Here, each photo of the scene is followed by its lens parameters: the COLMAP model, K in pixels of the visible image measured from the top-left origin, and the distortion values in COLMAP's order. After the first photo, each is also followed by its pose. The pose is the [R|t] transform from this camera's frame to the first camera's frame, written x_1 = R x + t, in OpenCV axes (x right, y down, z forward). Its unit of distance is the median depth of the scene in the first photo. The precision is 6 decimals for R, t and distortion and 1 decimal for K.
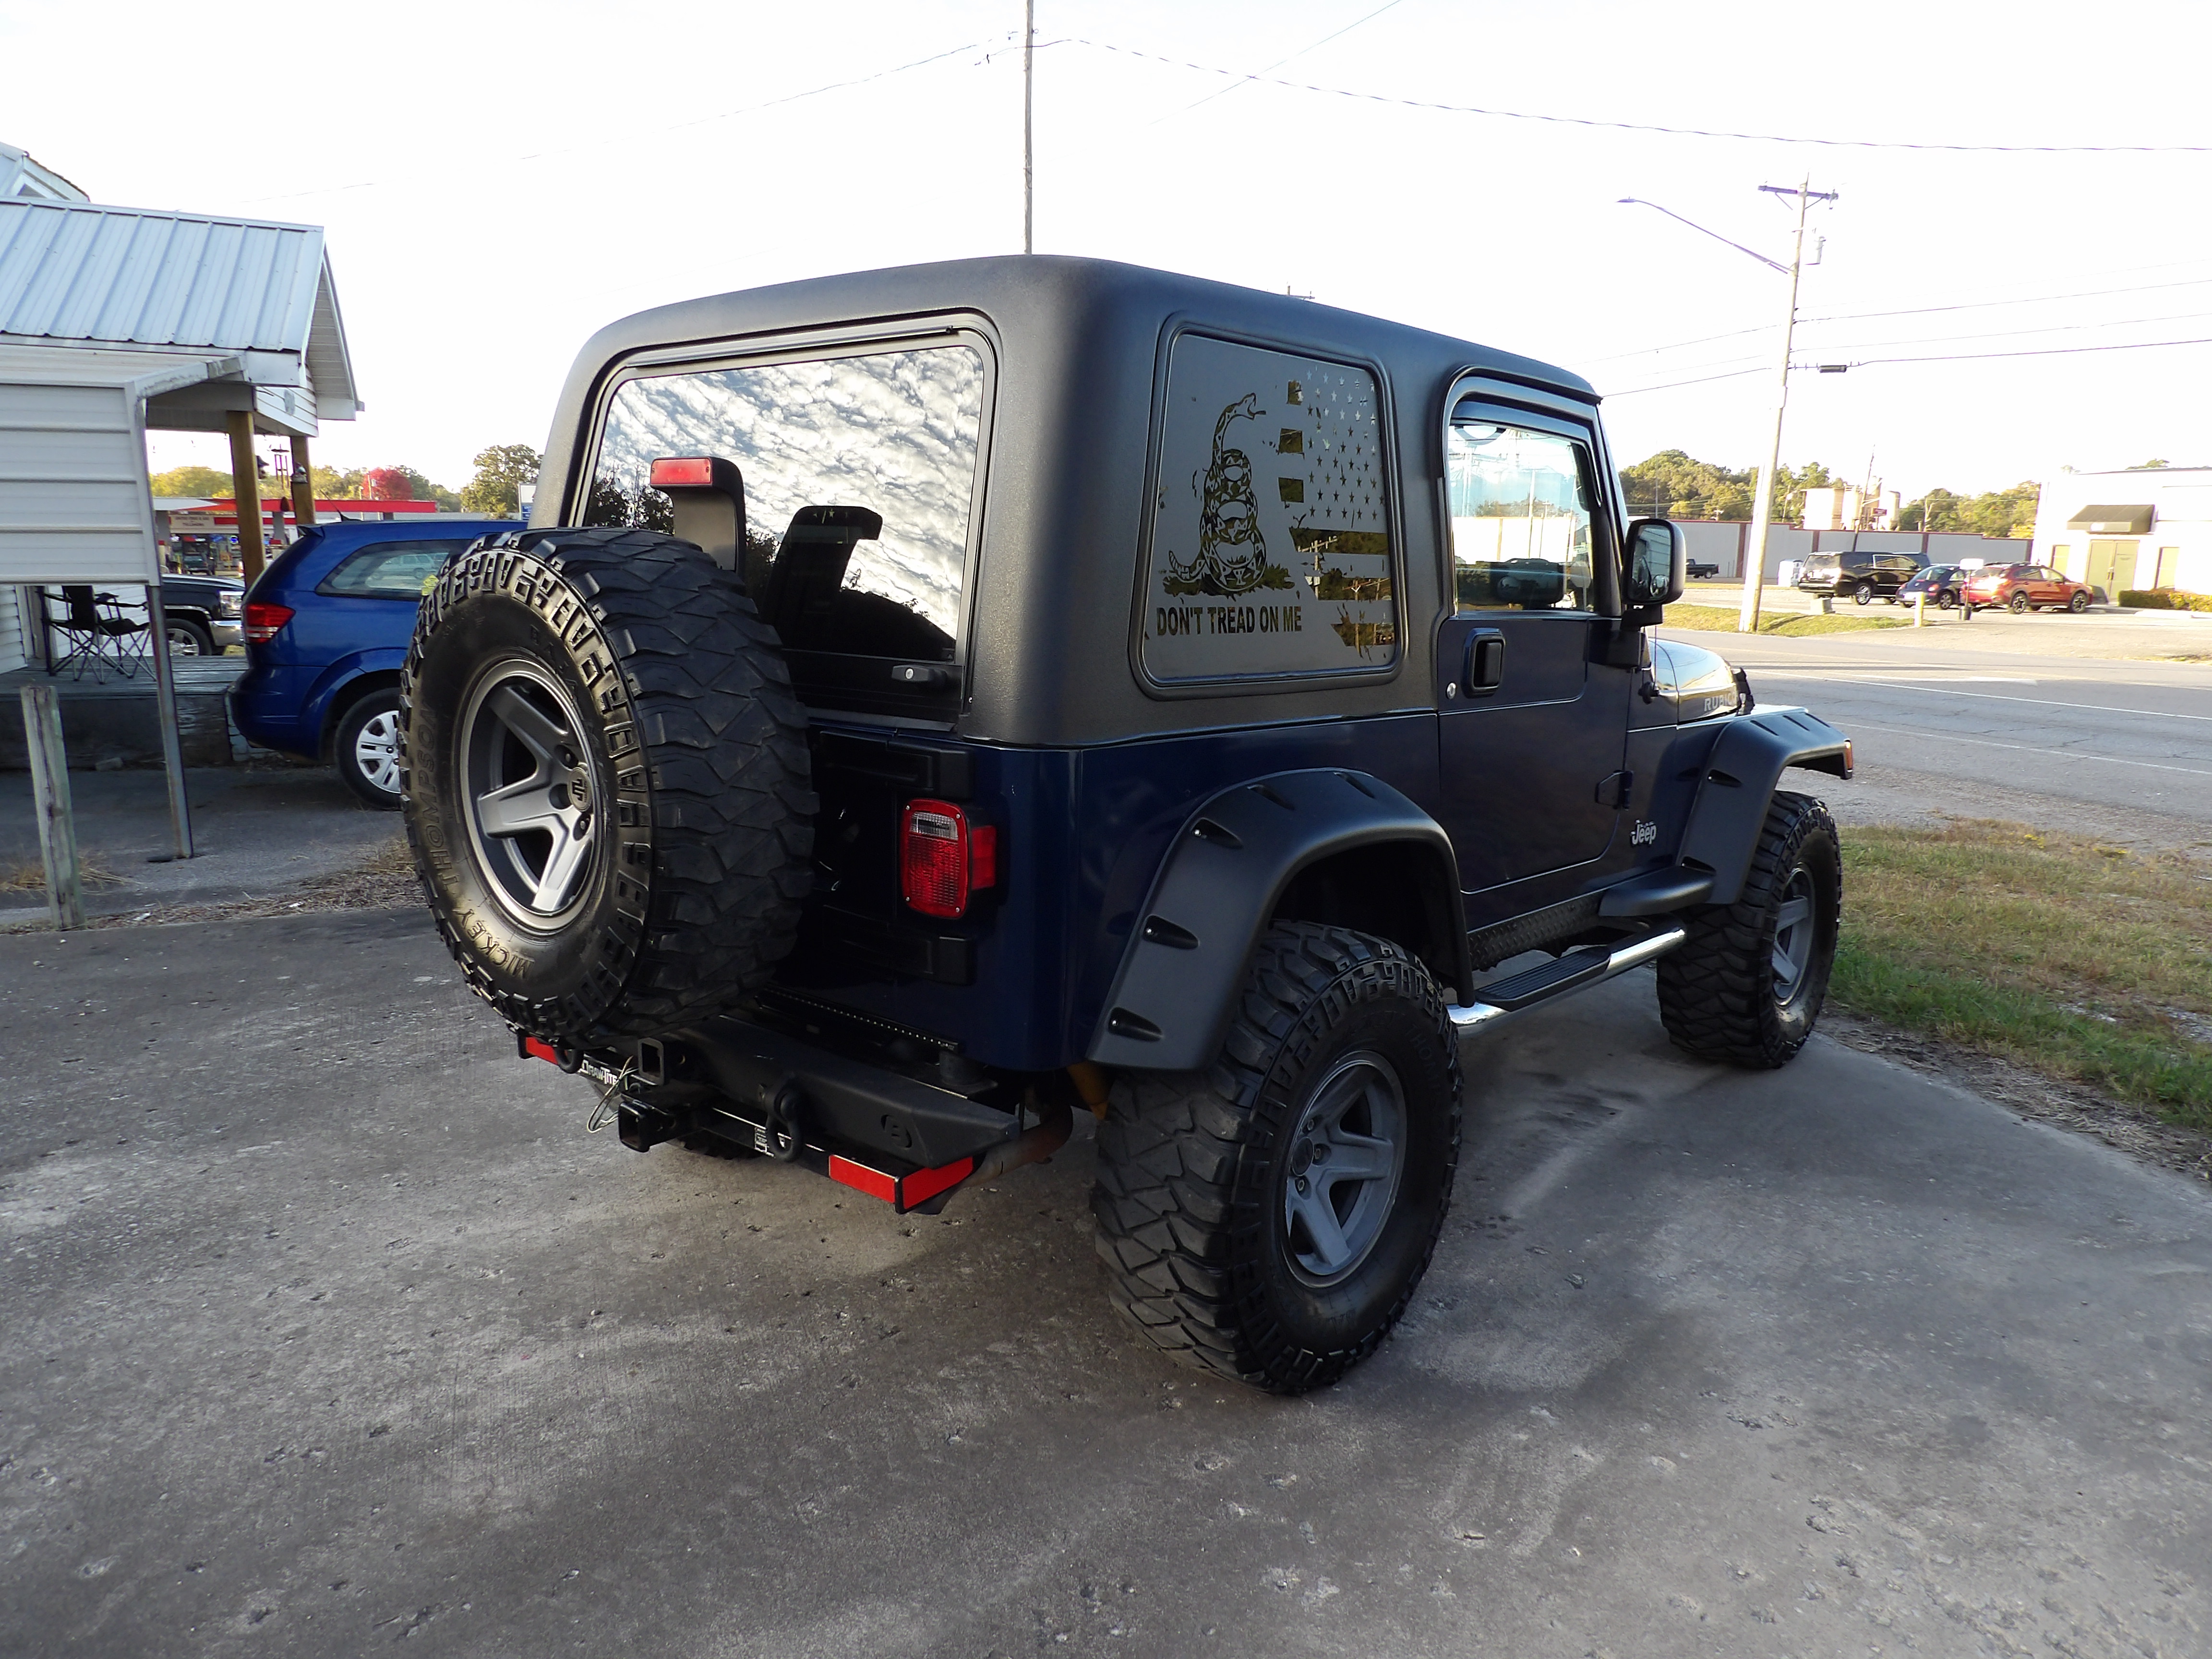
lens RADIAL K [[1609.7, 0, 1121.4], [0, 1609.7, 824.9], [0, 0, 1]] dist [-0.054865, 0.068338]
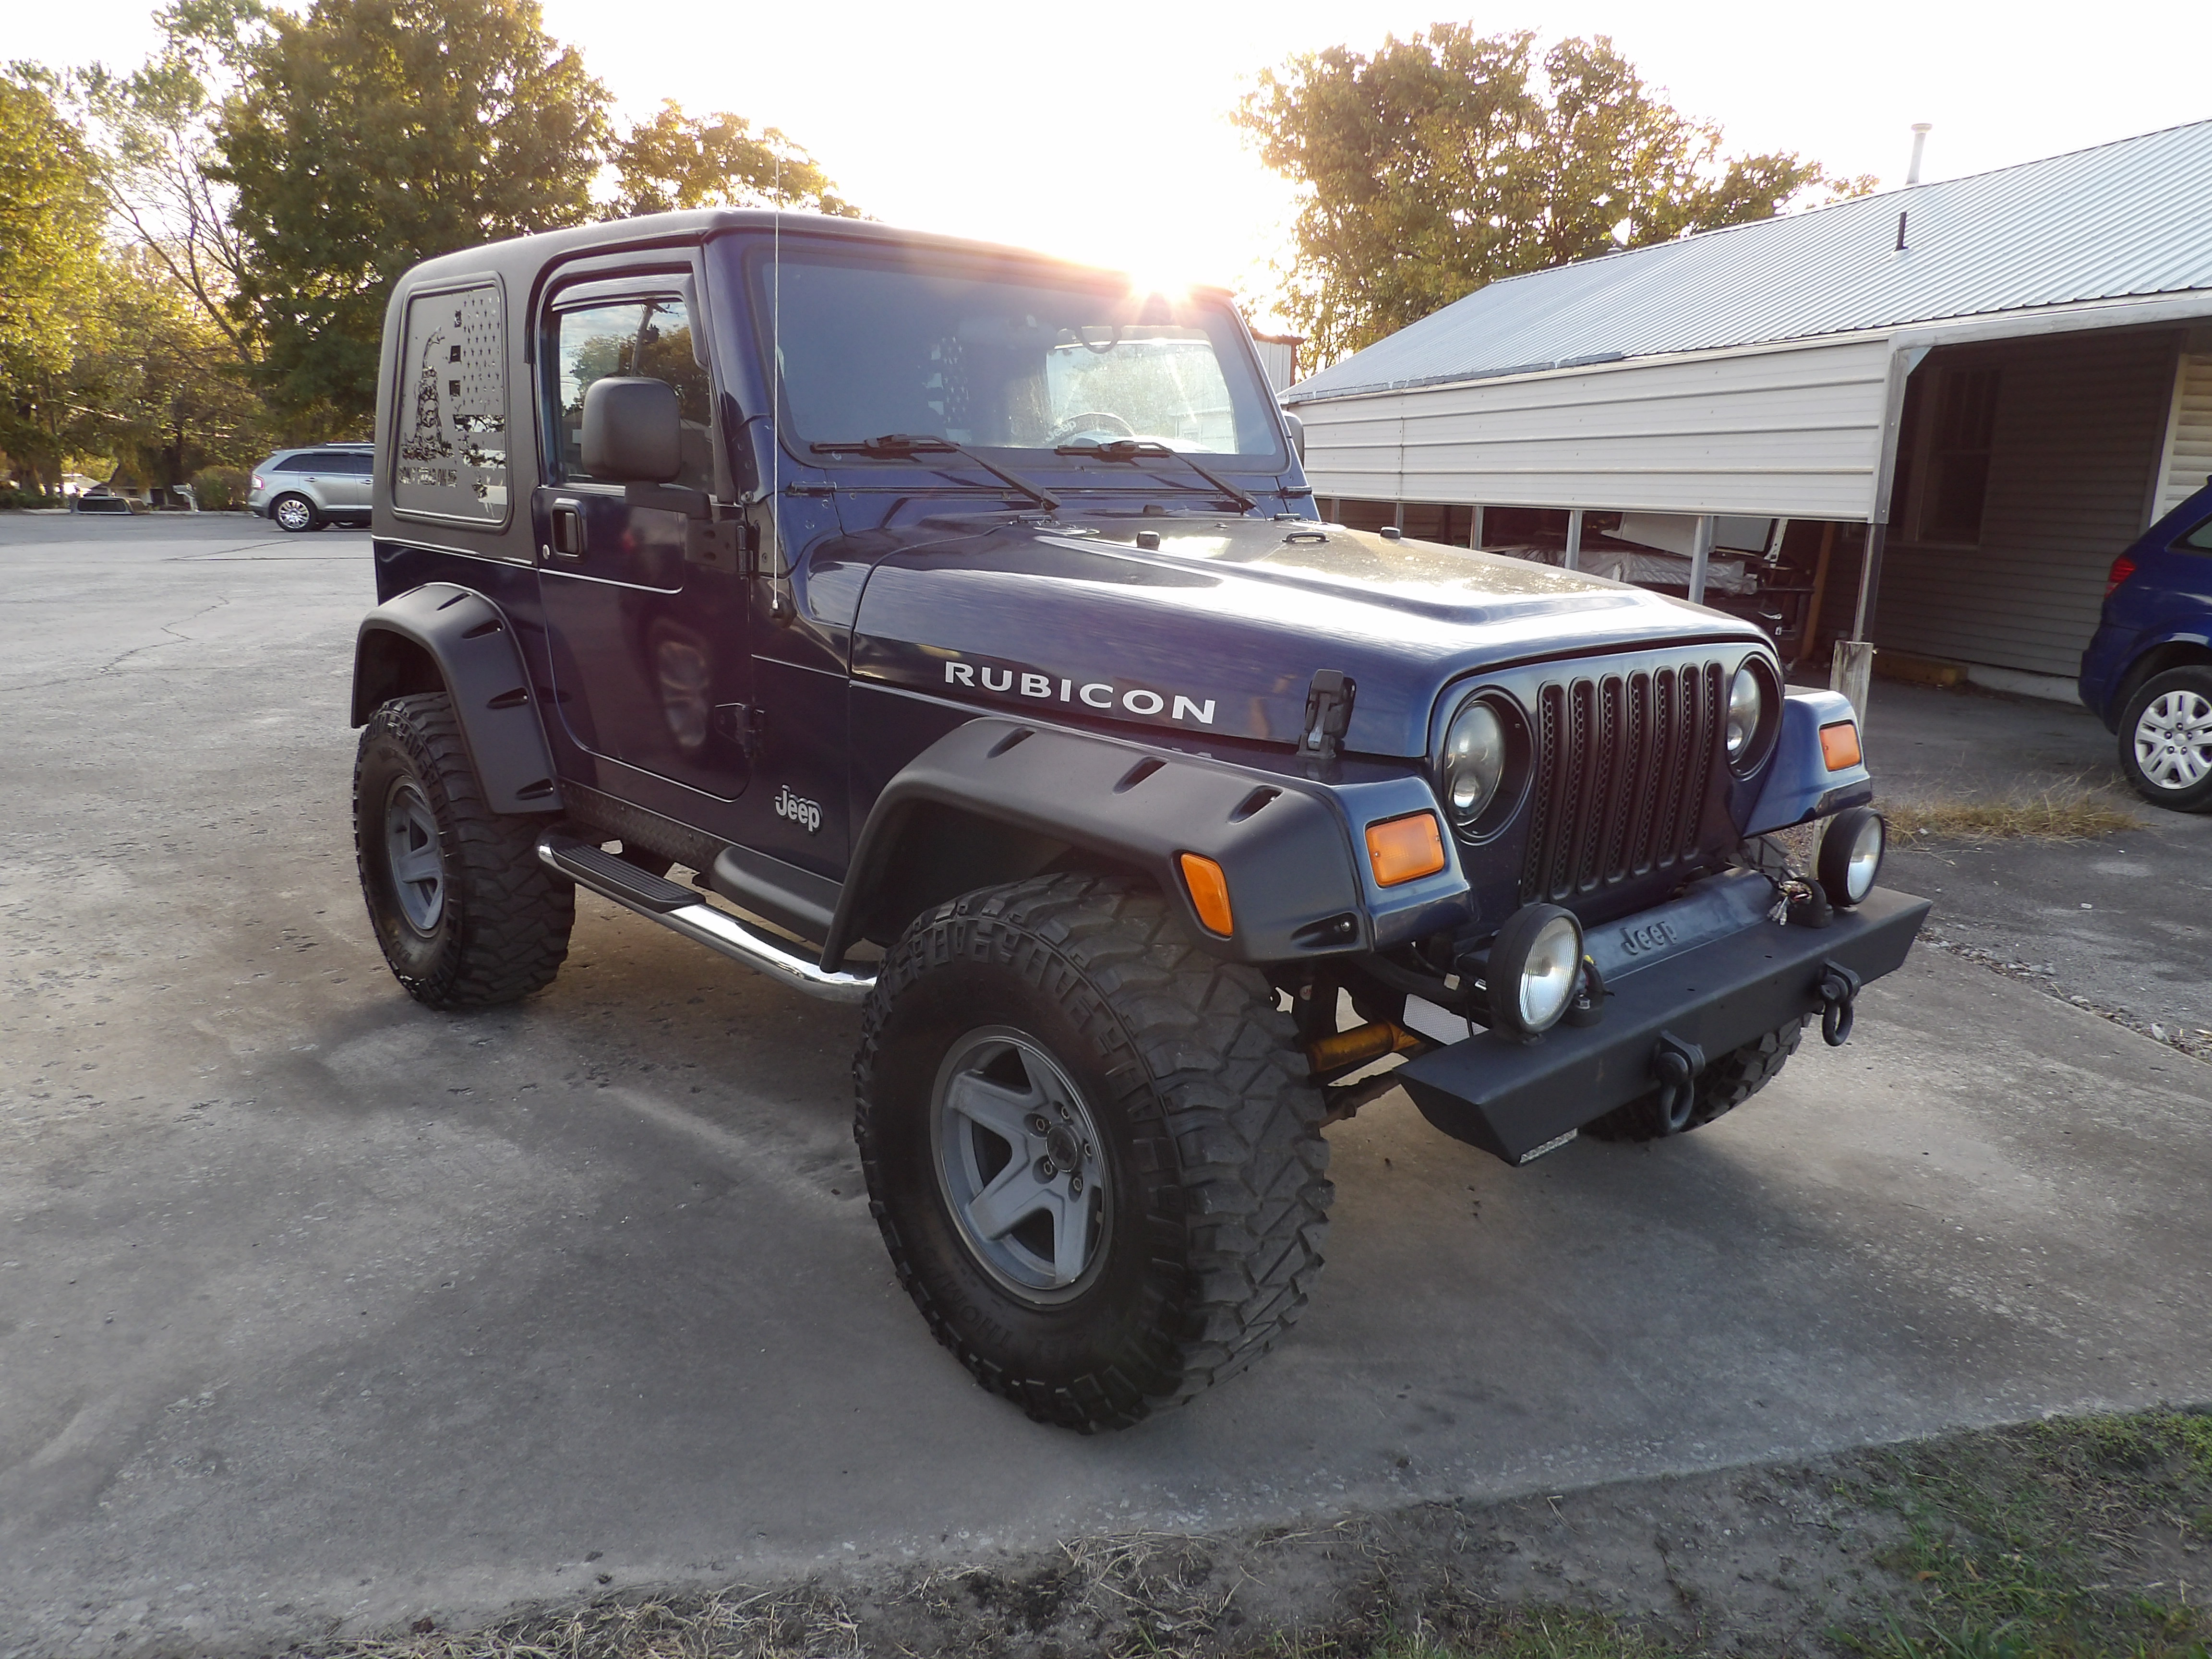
lens RADIAL K [[1609.7, 0, 1121.4], [0, 1609.7, 824.9], [0, 0, 1]] dist [-0.054865, 0.068338]
pose [[-0.117014, 0.193390, -0.974119, 1.330813], [-0.196611, 0.956933, 0.213596, -0.224643], [0.973474, 0.216516, -0.073952, 1.558969]]
